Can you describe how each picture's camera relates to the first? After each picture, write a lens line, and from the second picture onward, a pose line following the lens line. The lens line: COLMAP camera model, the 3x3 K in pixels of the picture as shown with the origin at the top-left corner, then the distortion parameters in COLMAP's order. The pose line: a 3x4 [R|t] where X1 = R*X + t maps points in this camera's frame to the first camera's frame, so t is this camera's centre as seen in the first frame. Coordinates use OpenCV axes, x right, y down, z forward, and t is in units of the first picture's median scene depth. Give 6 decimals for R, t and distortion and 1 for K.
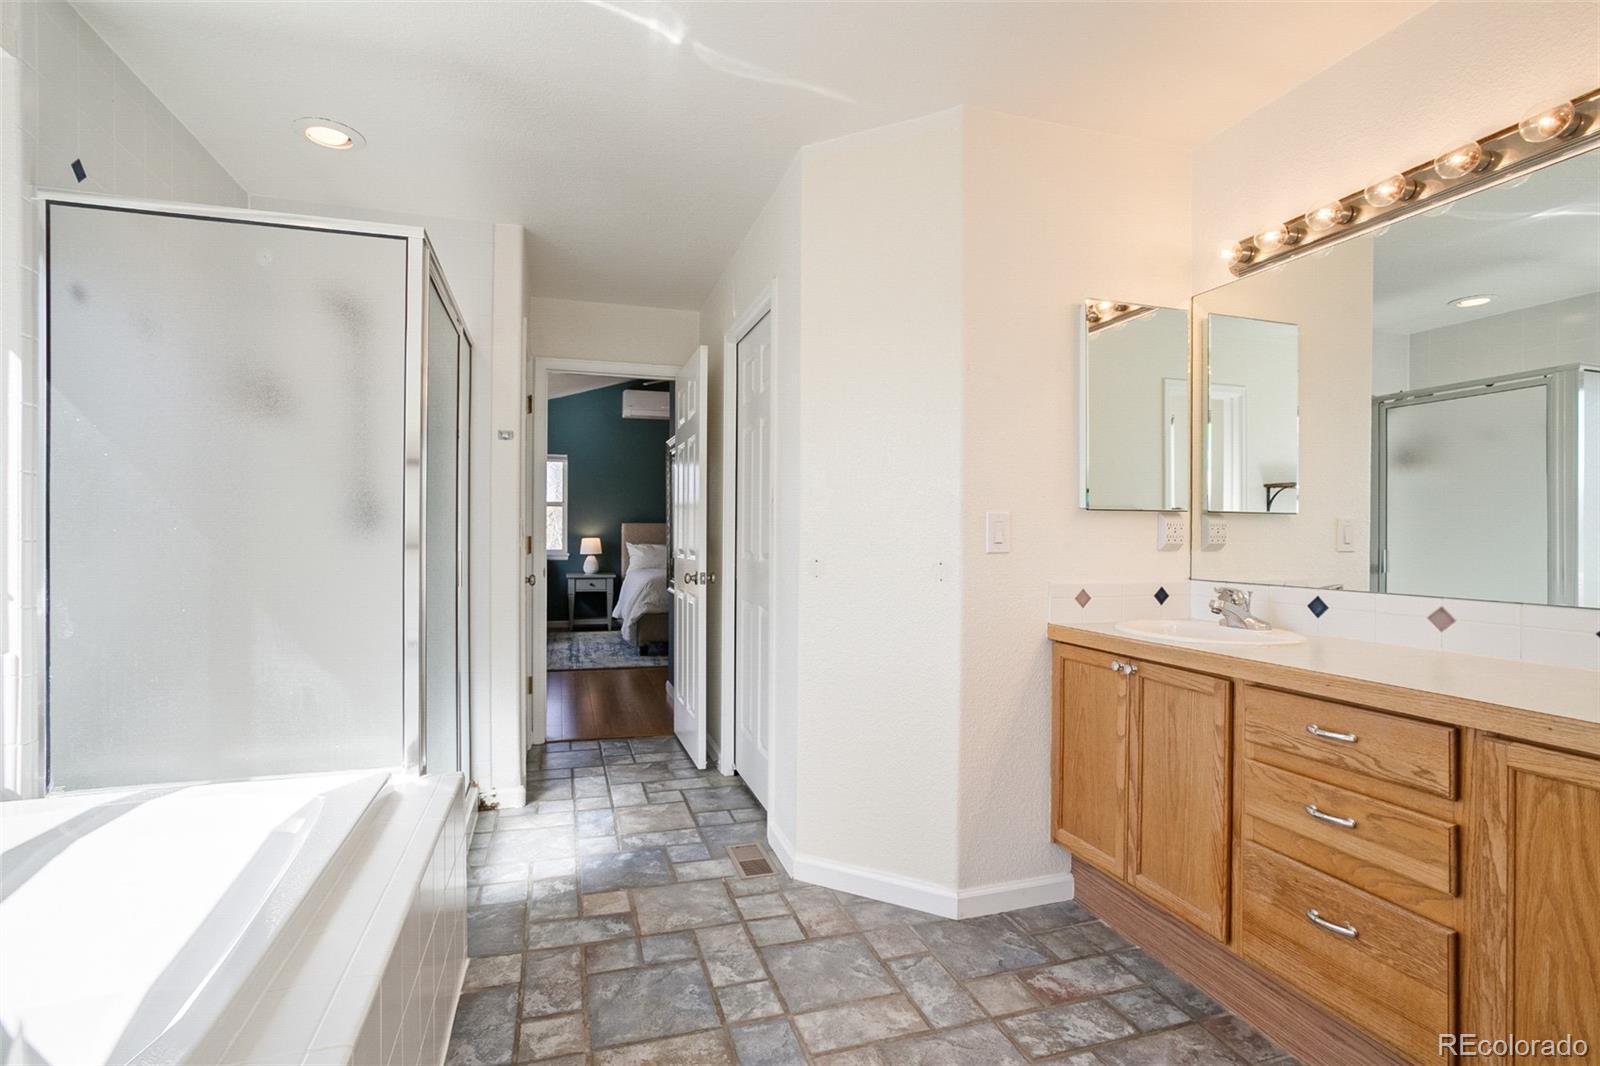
lens RADIAL K [[772.5, 0, 795.4], [0, 772.5, 536.0], [0, 0, 1]] dist [0.002704, 0.001901]
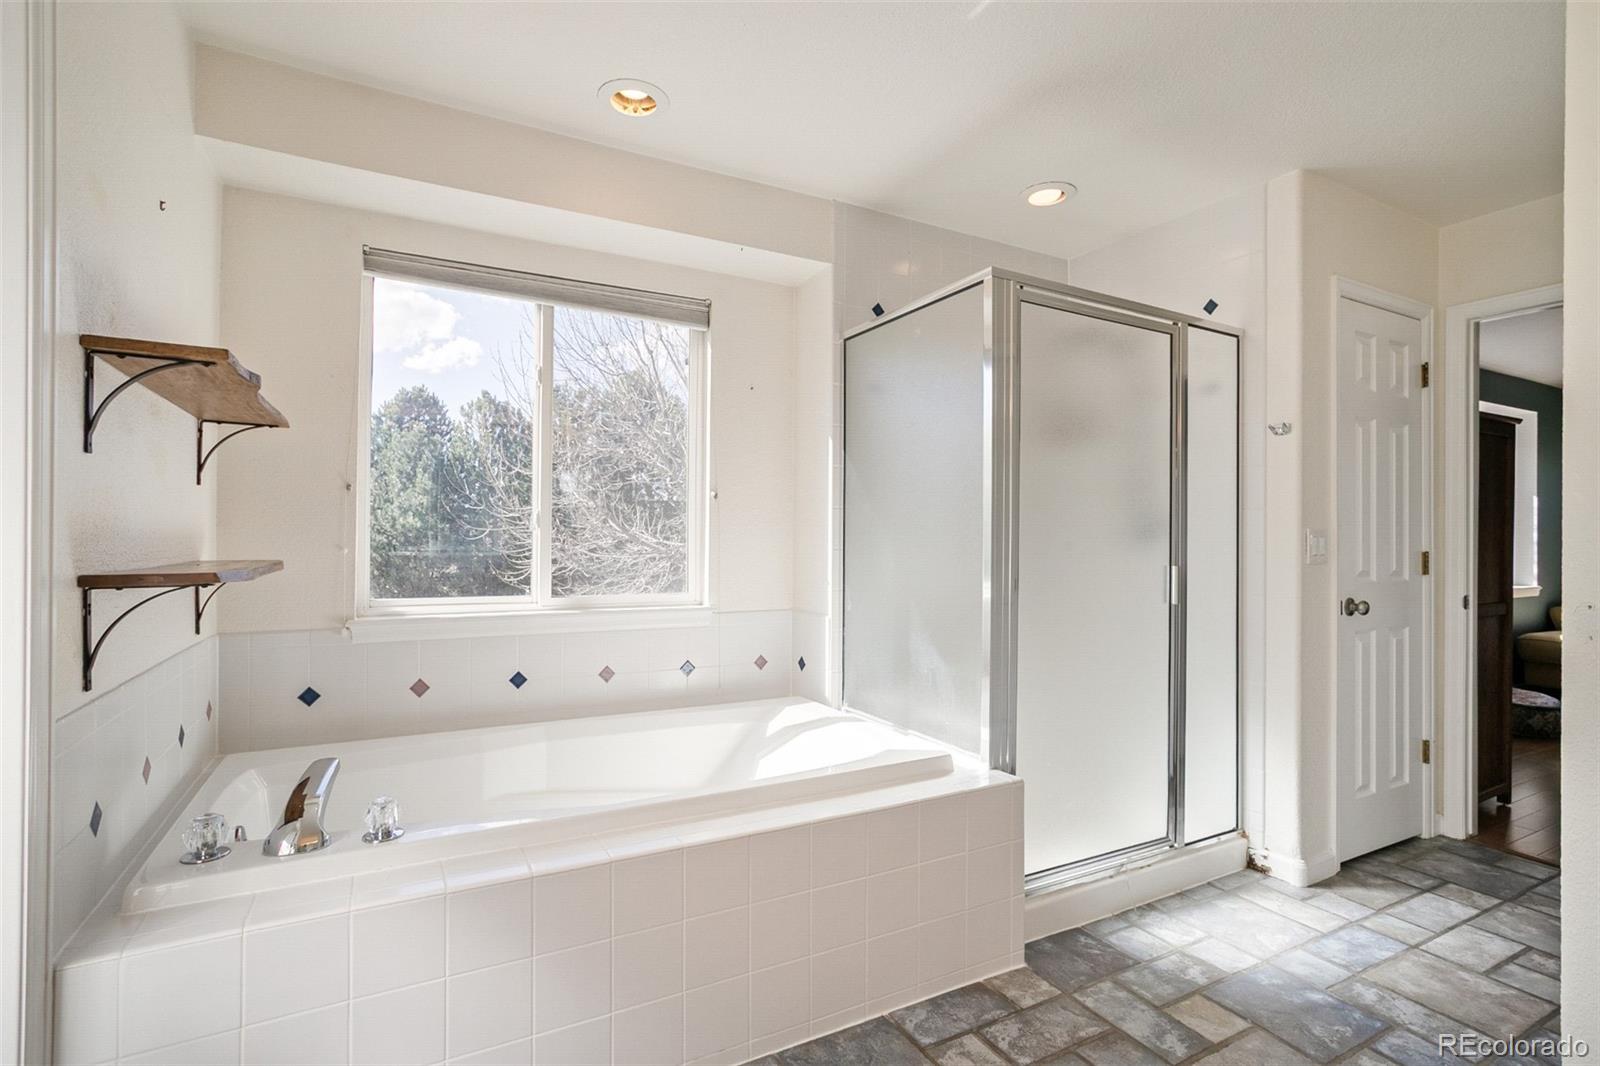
lens RADIAL K [[772.5, 0, 798.9], [0, 772.5, 535.8], [0, 0, 1]] dist [0.002704, 0.001901]
pose [[0.201000, -0.004665, -0.979580, 0.390952], [-0.007637, 0.999951, -0.006329, -0.008630], [0.979561, 0.008753, 0.200954, 0.372888]]
